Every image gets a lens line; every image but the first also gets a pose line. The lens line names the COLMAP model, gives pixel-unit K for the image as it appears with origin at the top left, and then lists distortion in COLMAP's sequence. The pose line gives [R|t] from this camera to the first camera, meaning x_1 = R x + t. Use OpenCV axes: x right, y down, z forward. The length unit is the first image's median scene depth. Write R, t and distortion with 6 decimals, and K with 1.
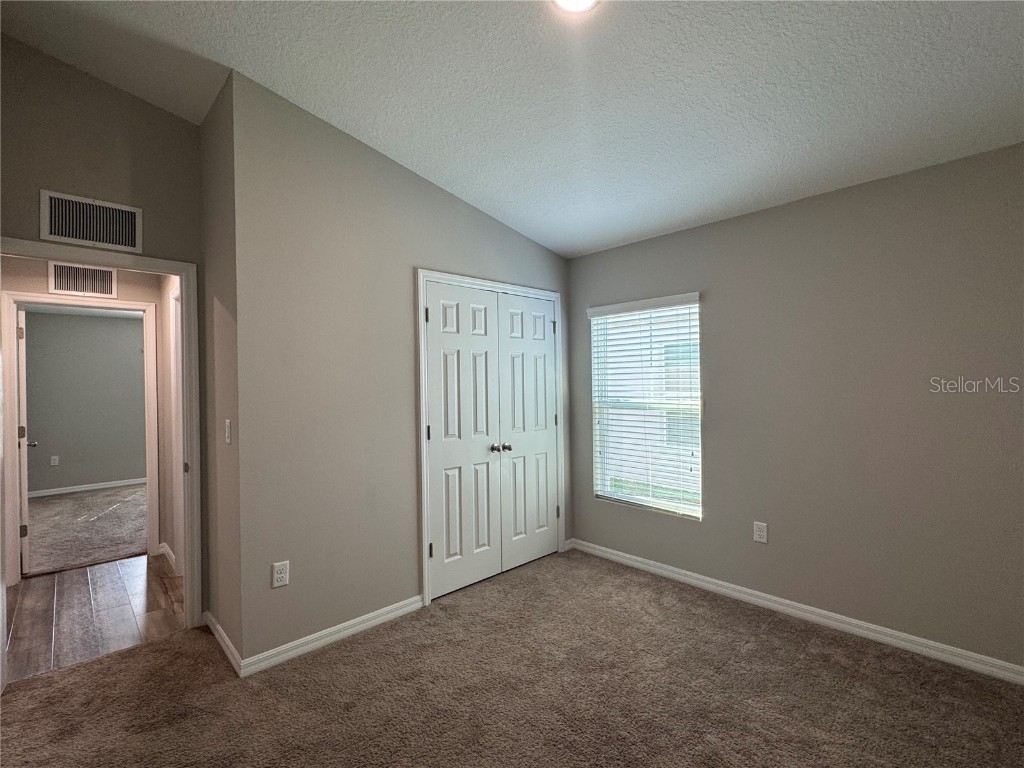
lens RADIAL K [[477.5, 0, 518.7], [0, 477.5, 382.9], [0, 0, 1]] dist [0.003028, 0.000378]
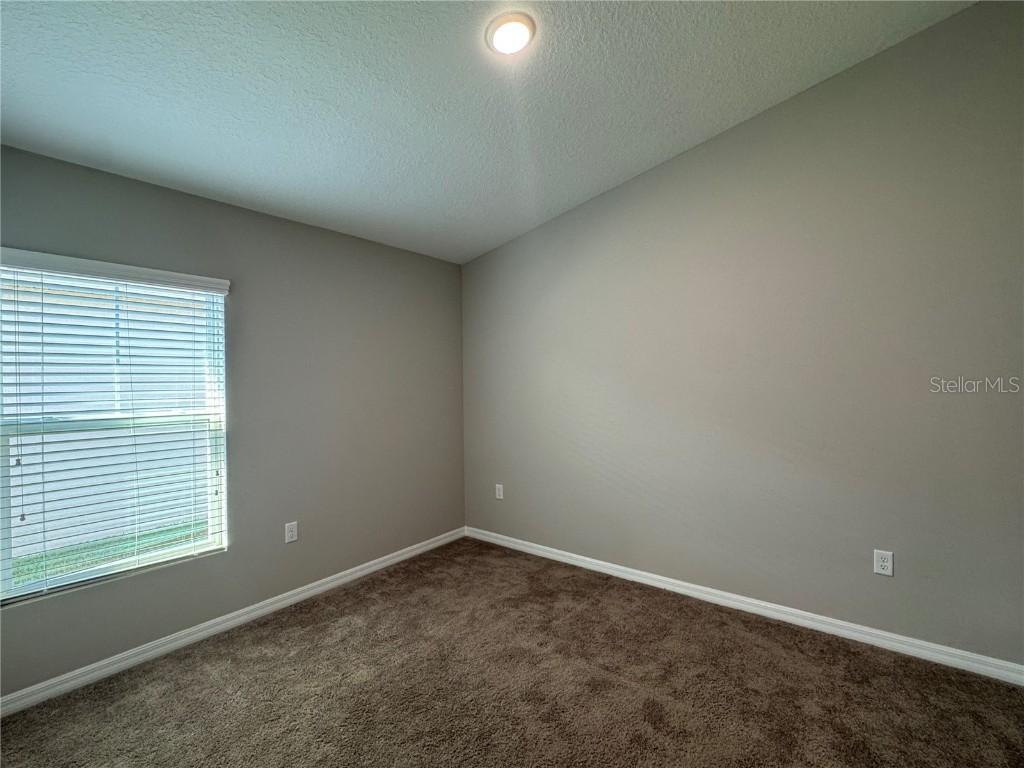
lens RADIAL K [[477.5, 0, 515.1], [0, 477.5, 379.3], [0, 0, 1]] dist [0.003028, 0.000378]
pose [[-0.142319, 0.013583, 0.989728, -0.521037], [0.010936, 0.999866, -0.012150, 0.001595], [-0.989760, 0.009094, -0.142449, 0.596786]]
